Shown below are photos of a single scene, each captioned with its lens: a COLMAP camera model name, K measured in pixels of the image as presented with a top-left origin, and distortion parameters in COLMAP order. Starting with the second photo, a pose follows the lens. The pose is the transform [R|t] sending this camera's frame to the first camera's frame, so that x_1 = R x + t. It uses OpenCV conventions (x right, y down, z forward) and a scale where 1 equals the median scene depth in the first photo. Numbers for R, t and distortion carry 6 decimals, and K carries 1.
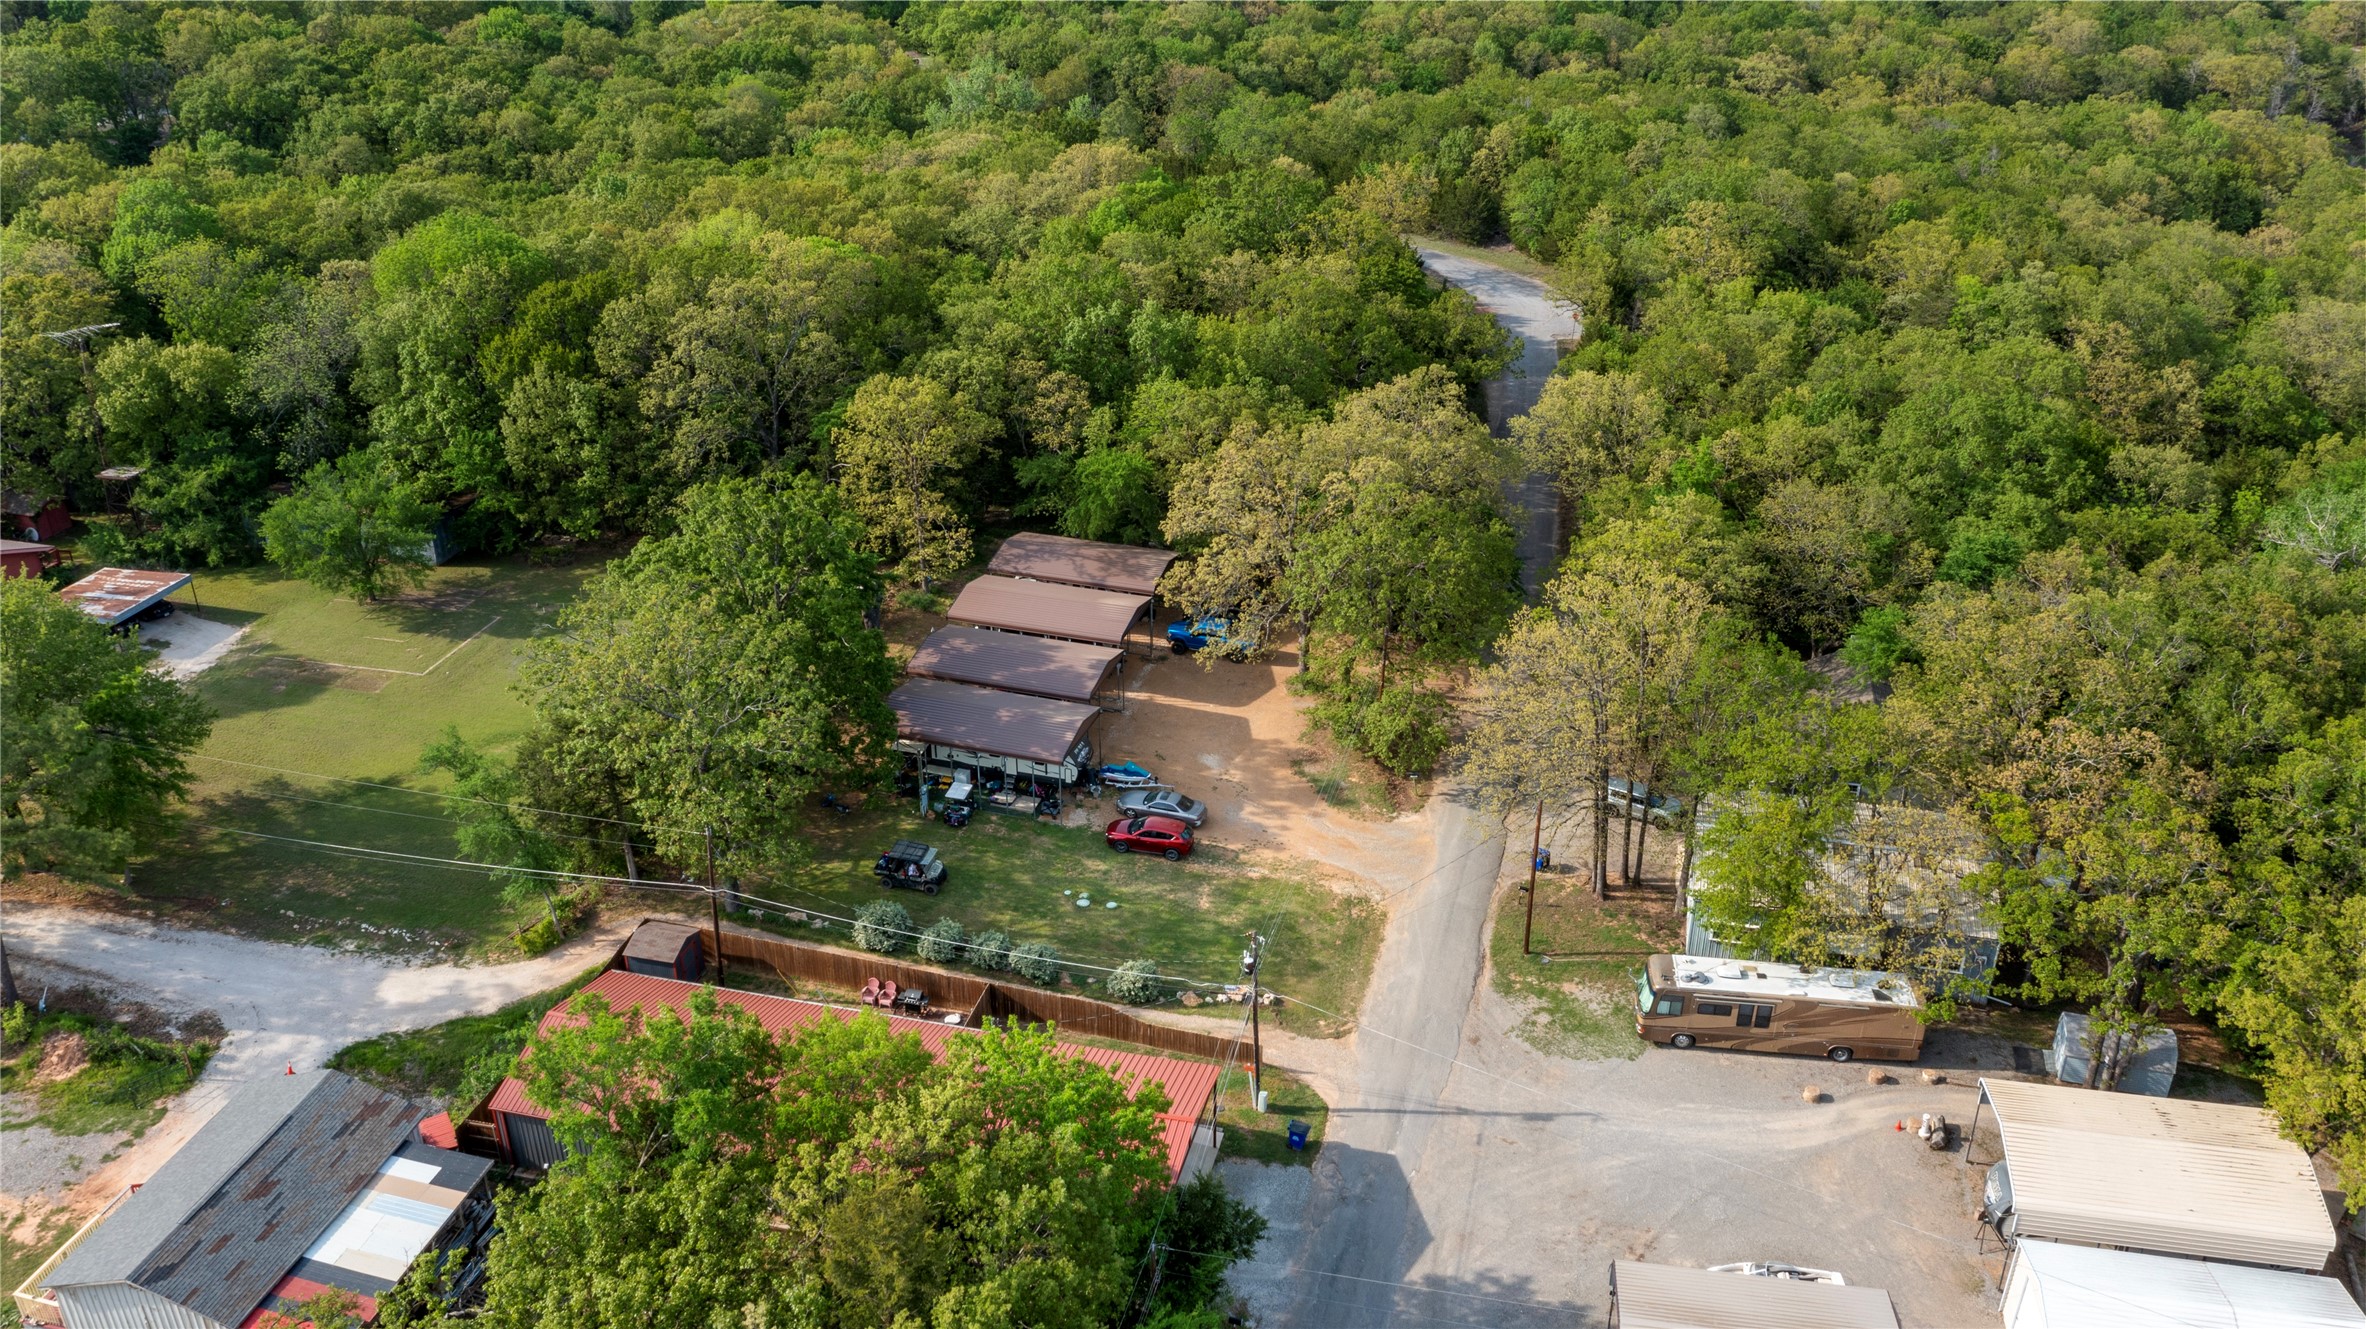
lens RADIAL K [[1878.9, 0, 1188.3], [0, 1878.9, 664.2], [0, 0, 1]] dist [-0.018524, -0.008740]
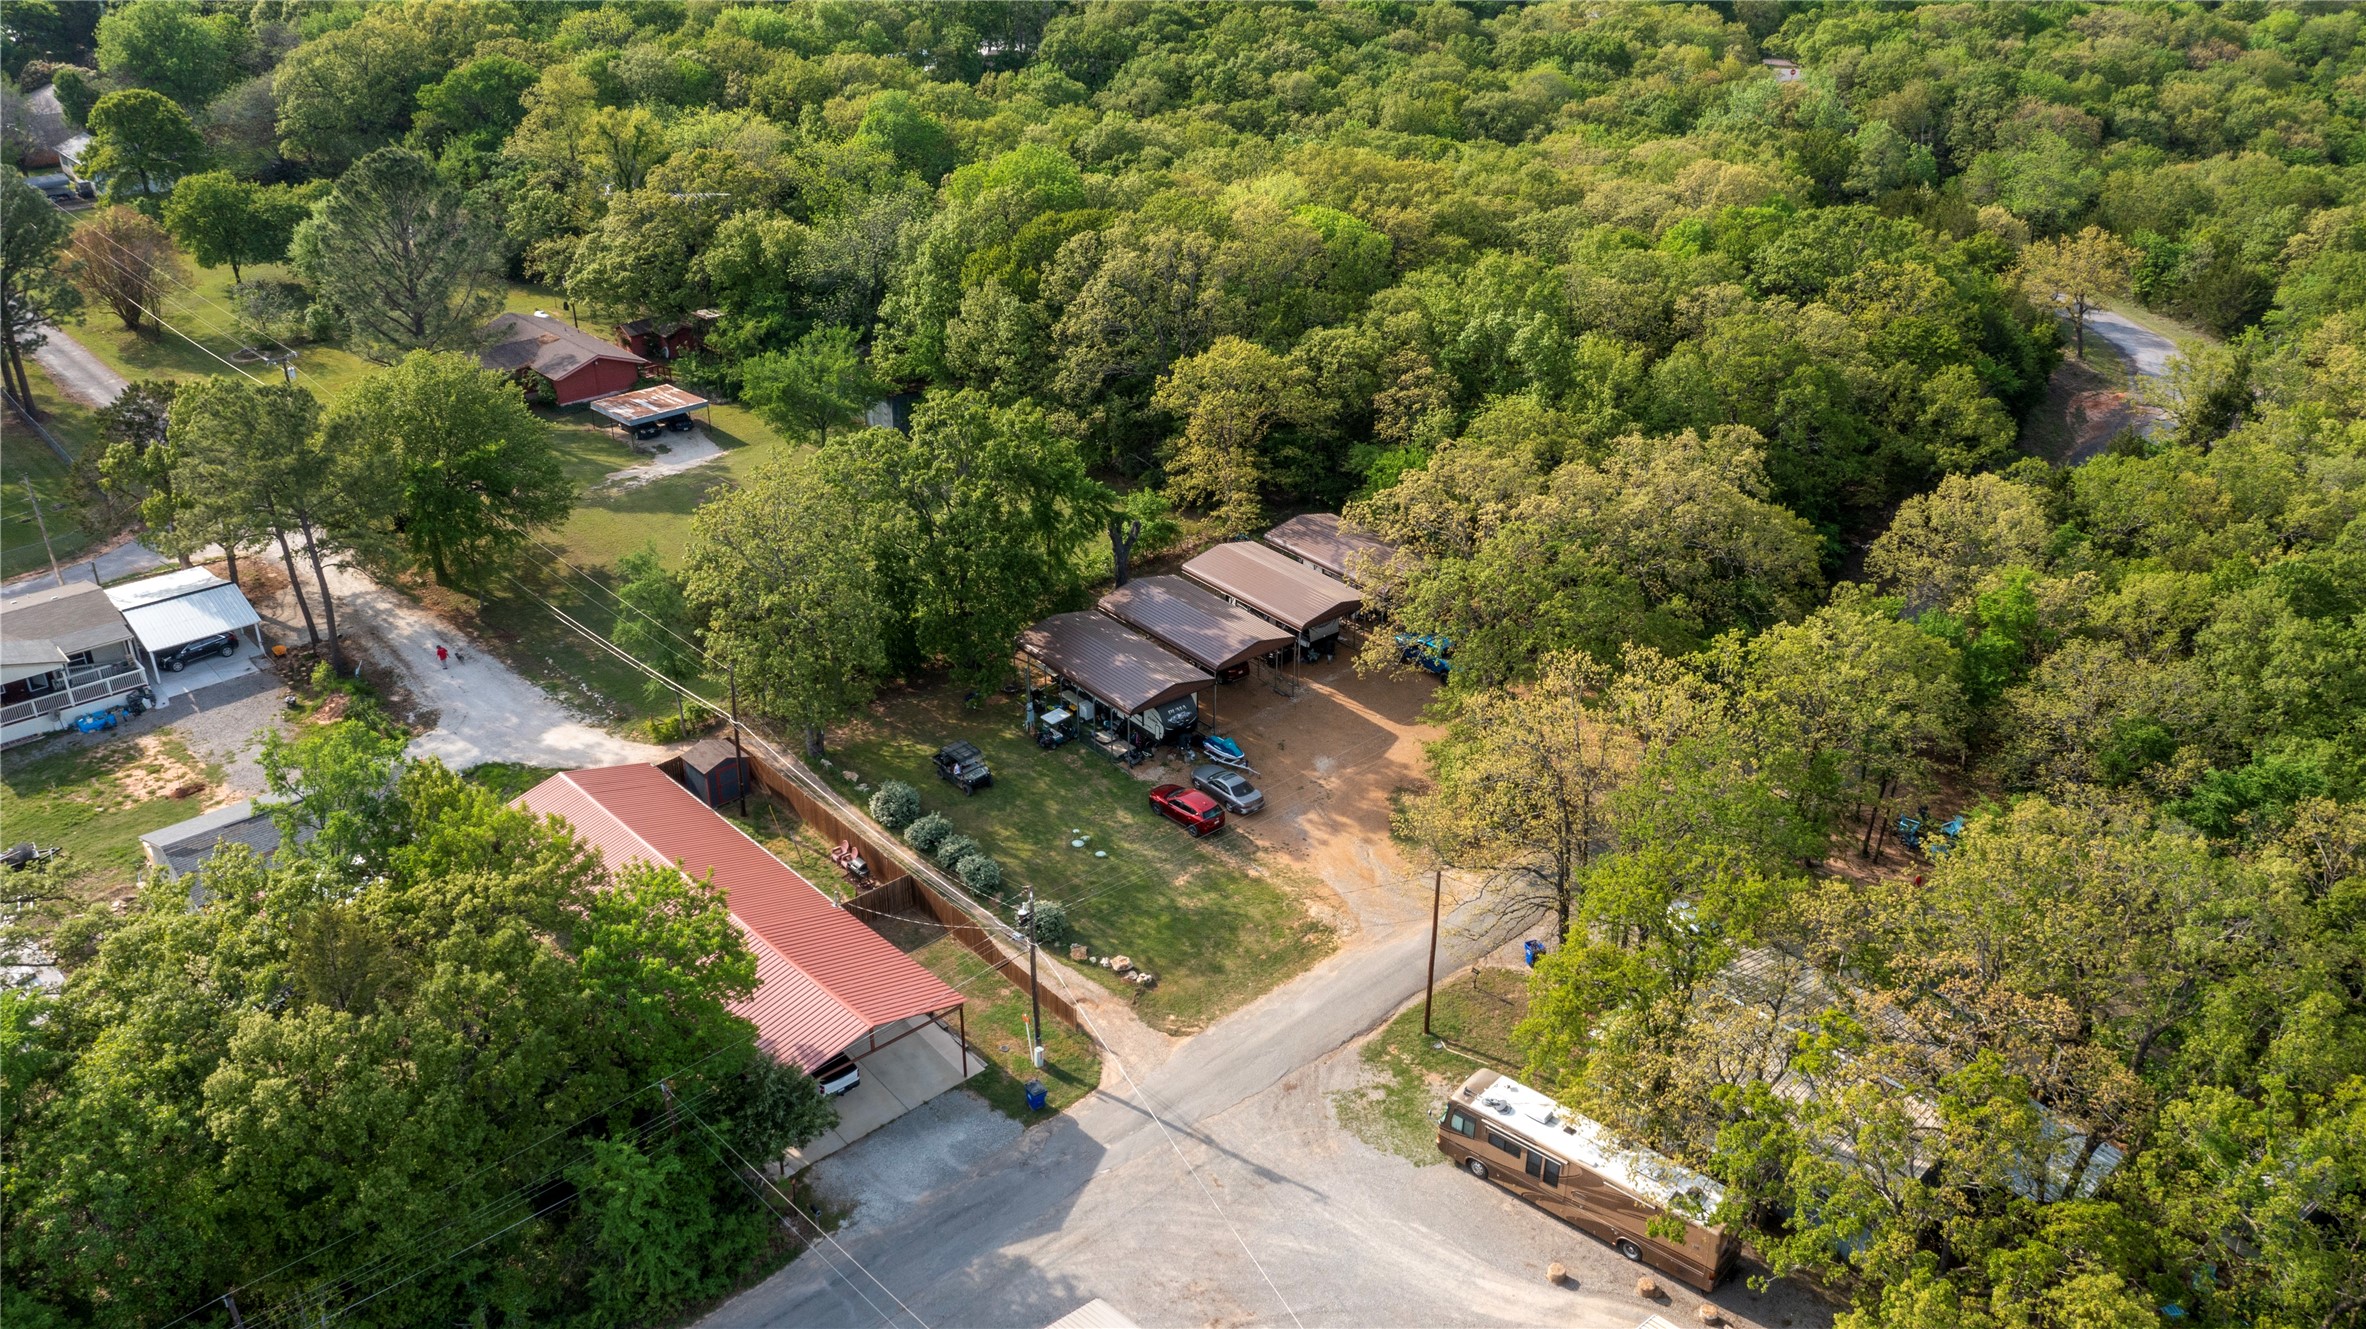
lens RADIAL K [[1878.9, 0, 1177.4], [0, 1878.9, 662.3], [0, 0, 1]] dist [-0.018524, -0.008740]
pose [[0.834879, 0.248856, -0.490966, 0.484365], [-0.248947, 0.966237, 0.066426, -0.053391], [0.490920, 0.066767, 0.868643, 0.120062]]
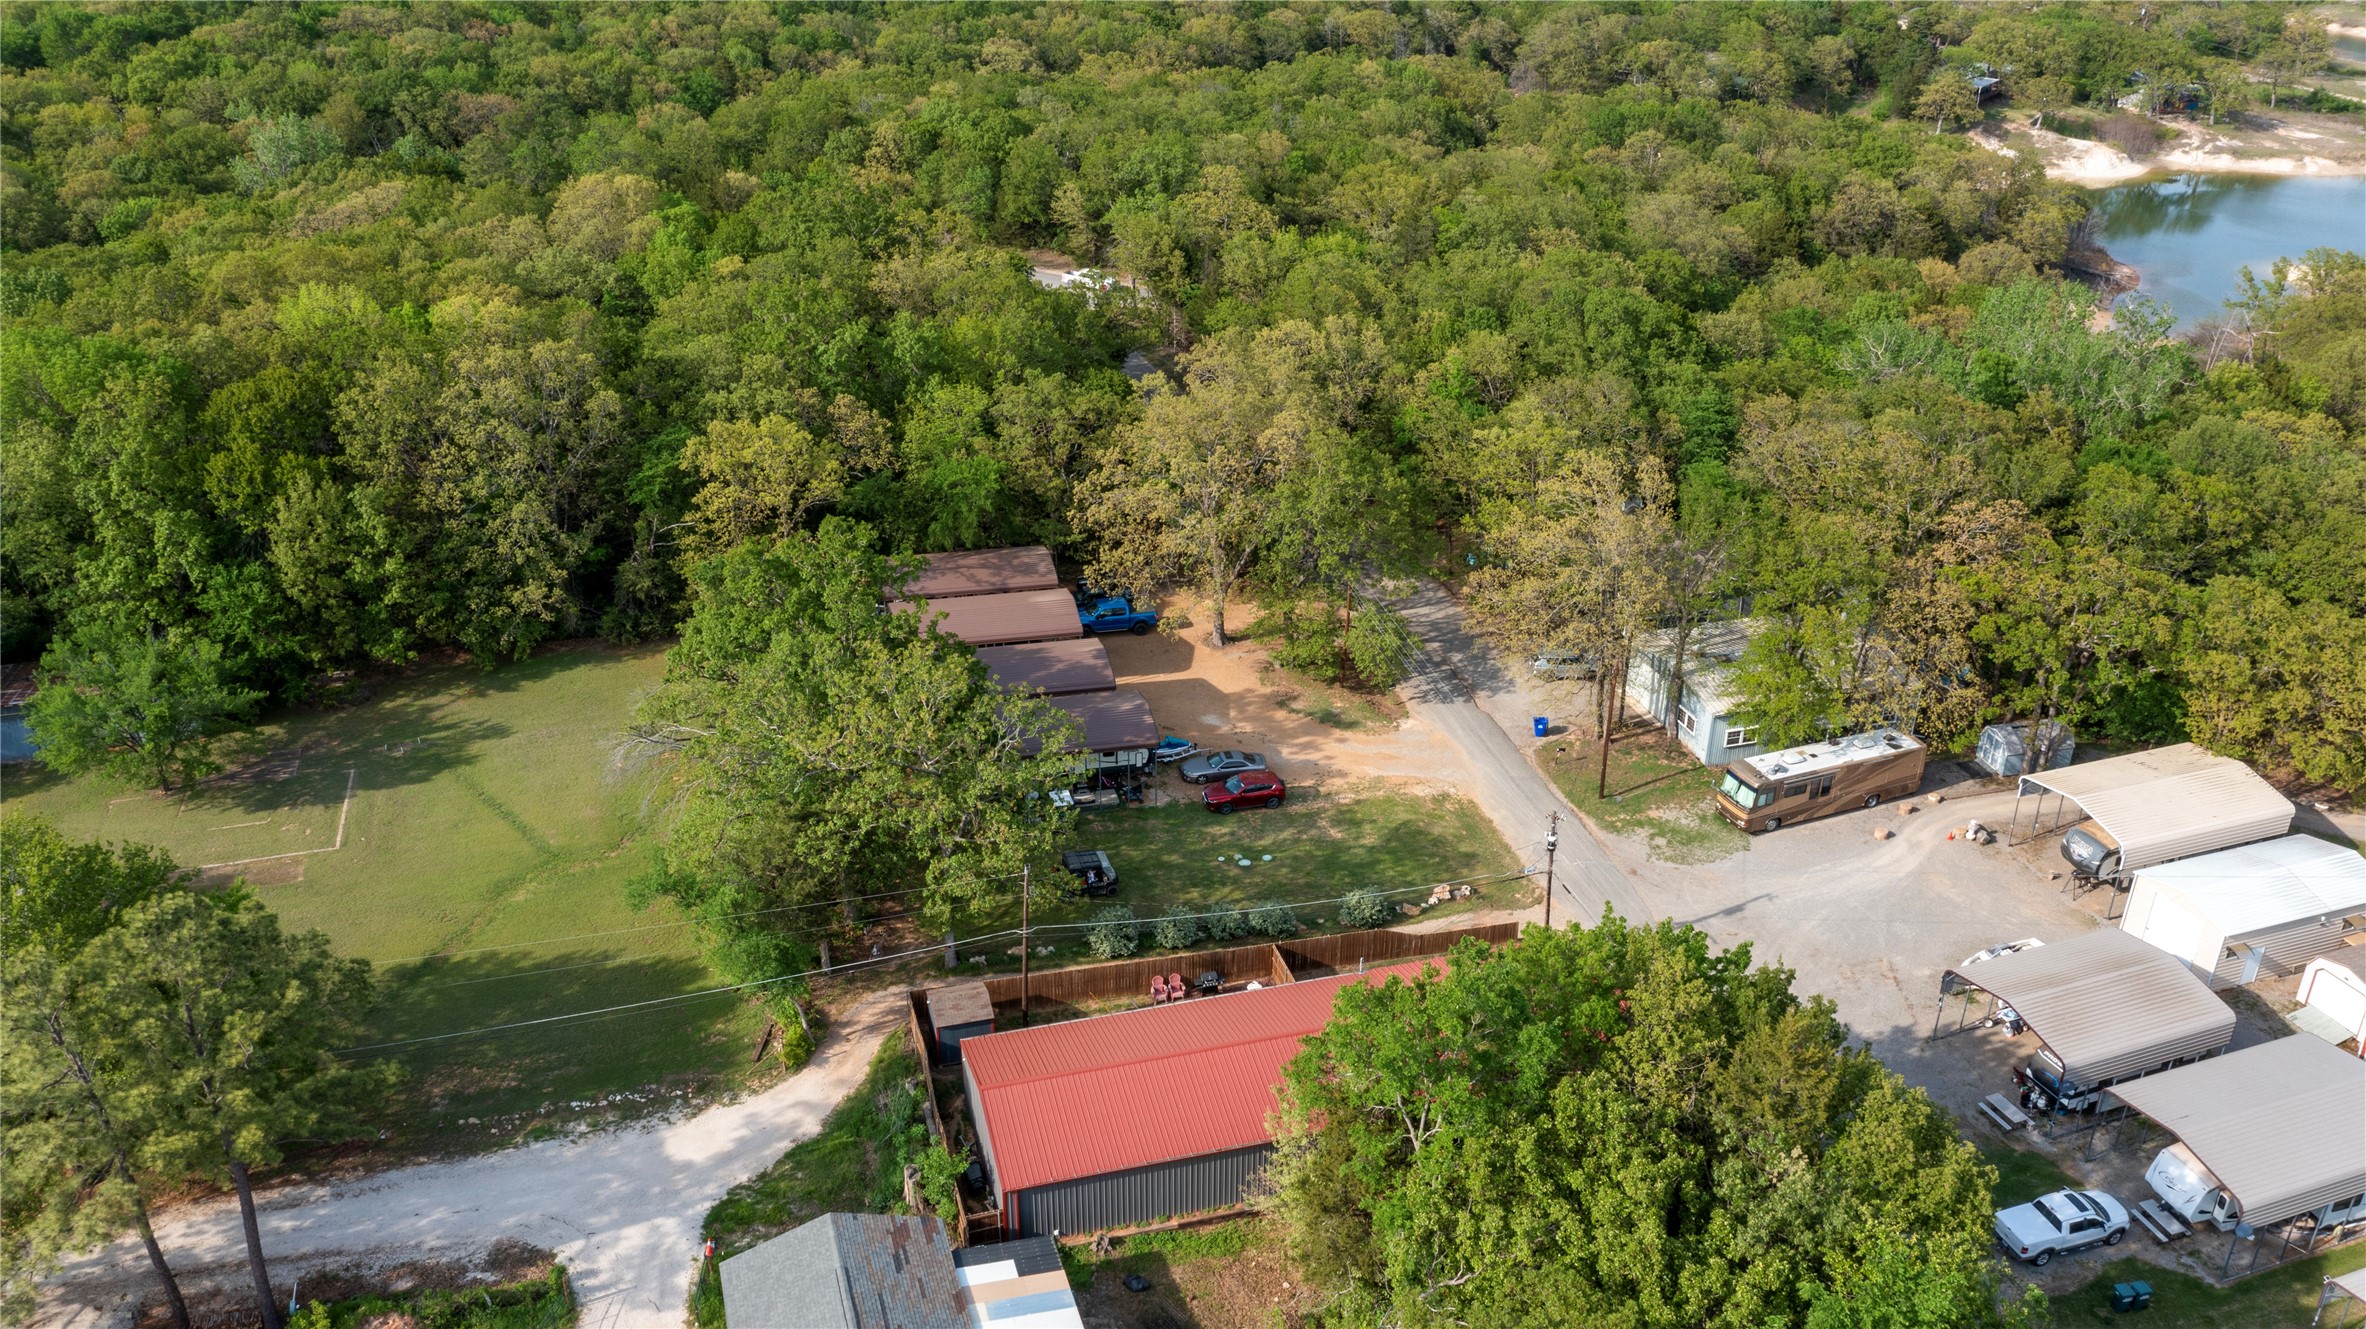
lens RADIAL K [[1878.9, 0, 1194.6], [0, 1878.9, 659.6], [0, 0, 1]] dist [-0.018524, -0.008740]
pose [[0.864110, -0.218658, 0.453325, -0.539760], [0.220008, 0.974189, 0.050522, -0.042747], [-0.452671, 0.056079, 0.889912, 0.077566]]
